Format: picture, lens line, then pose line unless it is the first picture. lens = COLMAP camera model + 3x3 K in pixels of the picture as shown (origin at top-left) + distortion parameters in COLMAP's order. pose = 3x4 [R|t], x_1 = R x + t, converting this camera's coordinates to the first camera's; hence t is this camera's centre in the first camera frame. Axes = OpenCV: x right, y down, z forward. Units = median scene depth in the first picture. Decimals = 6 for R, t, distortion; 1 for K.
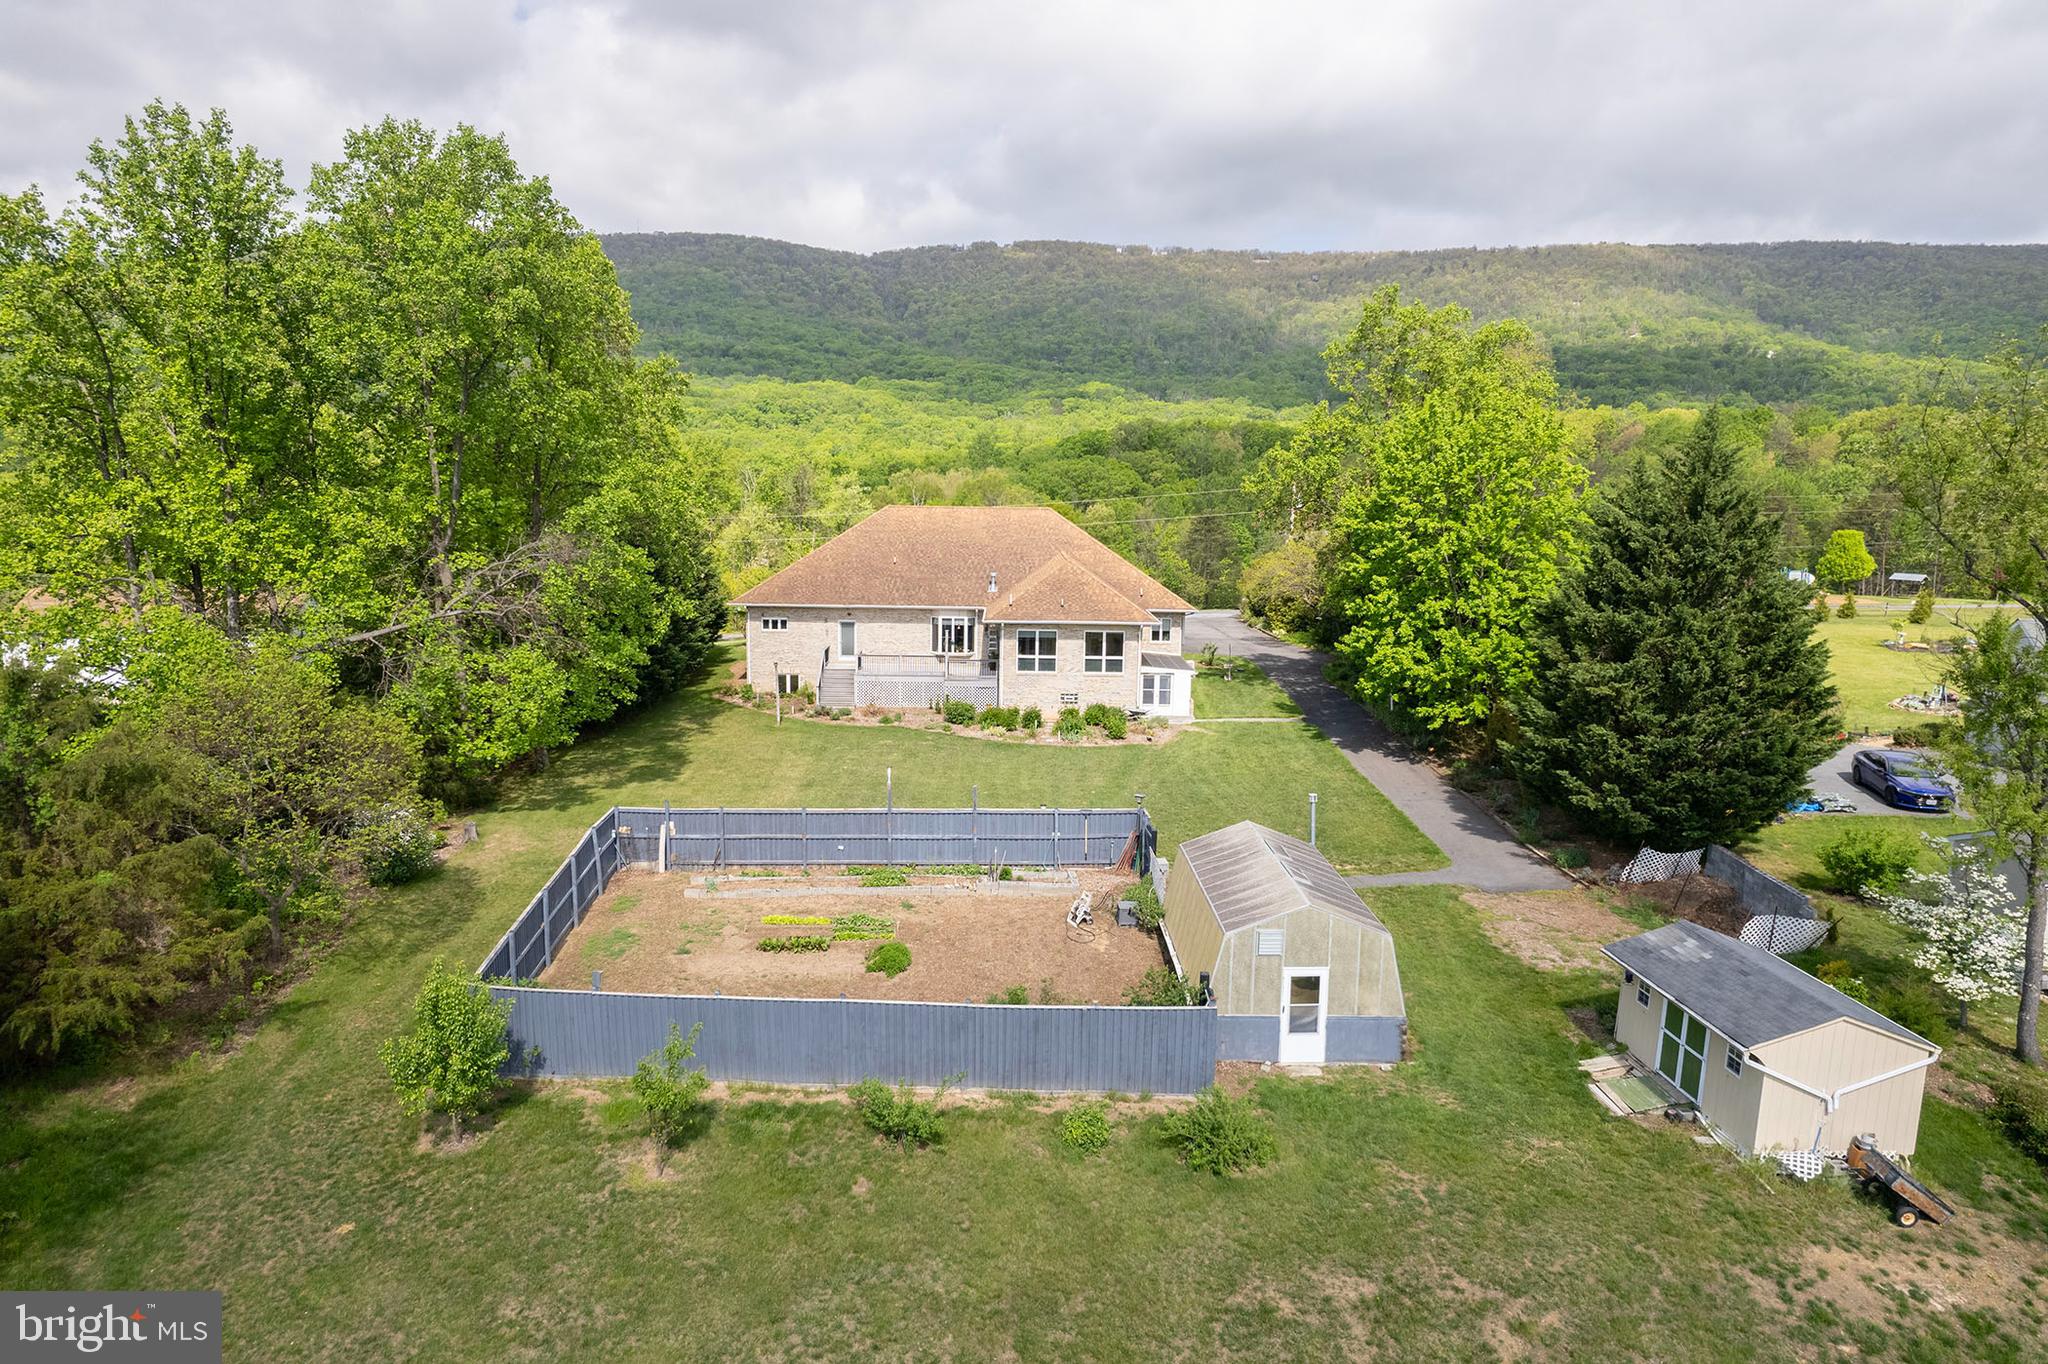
lens RADIAL K [[1316.0, 0, 1005.4], [0, 1316.0, 653.6], [0, 0, 1]] dist [-0.065096, 0.051598]
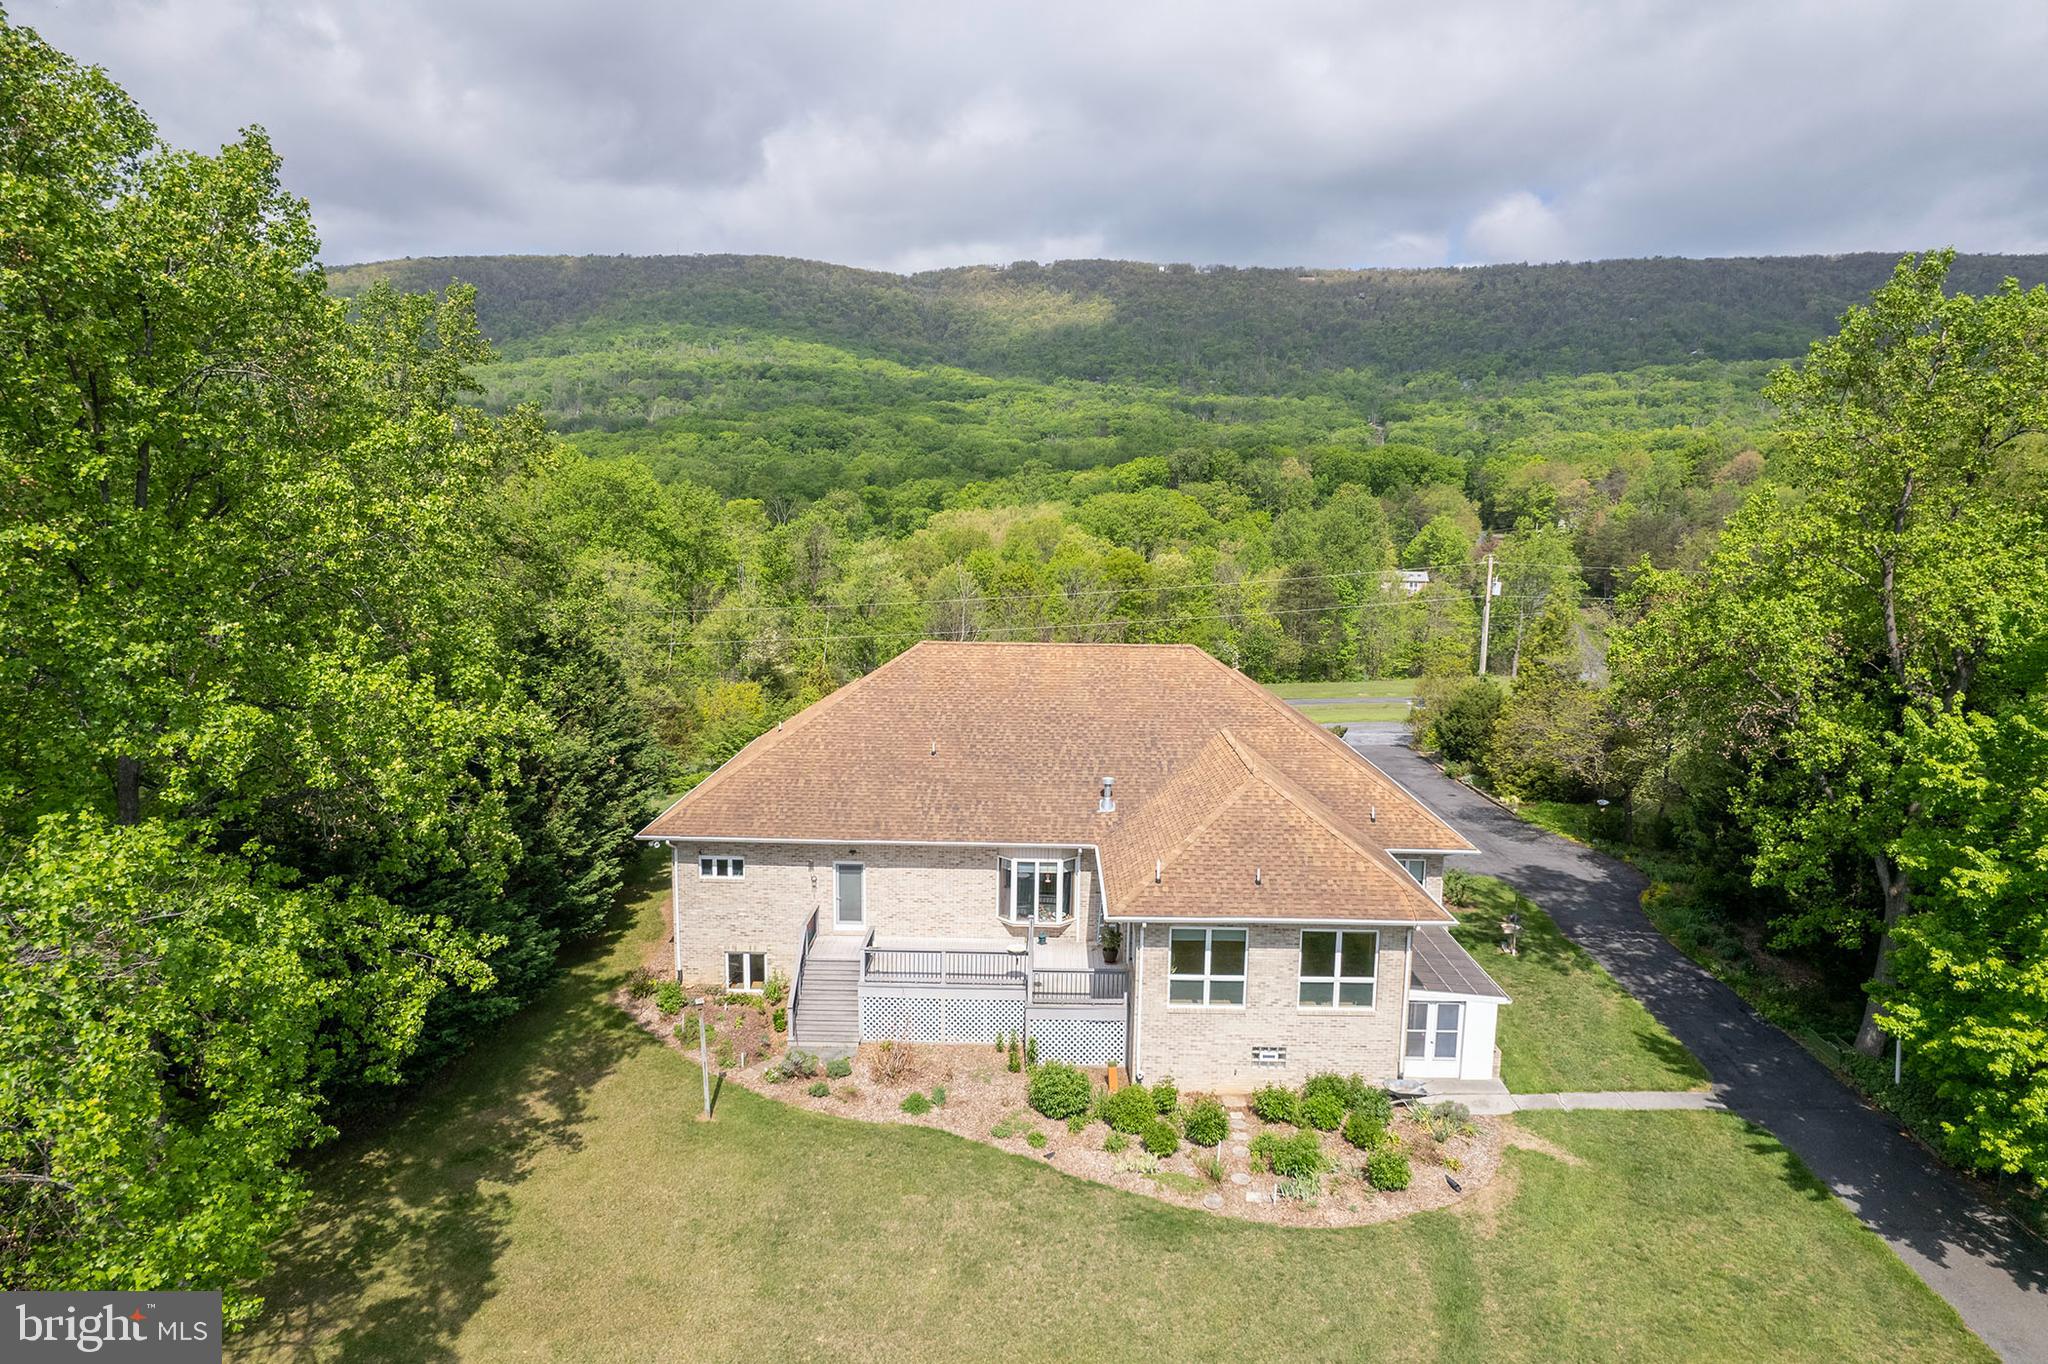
lens RADIAL K [[1316.0, 0, 1005.4], [0, 1316.0, 653.6], [0, 0, 1]] dist [-0.065096, 0.051598]
pose [[0.999555, 0.000592, -0.029818, -0.036246], [-0.001028, 0.999893, -0.014605, -0.105943], [0.029806, 0.014629, 0.999449, 0.434336]]
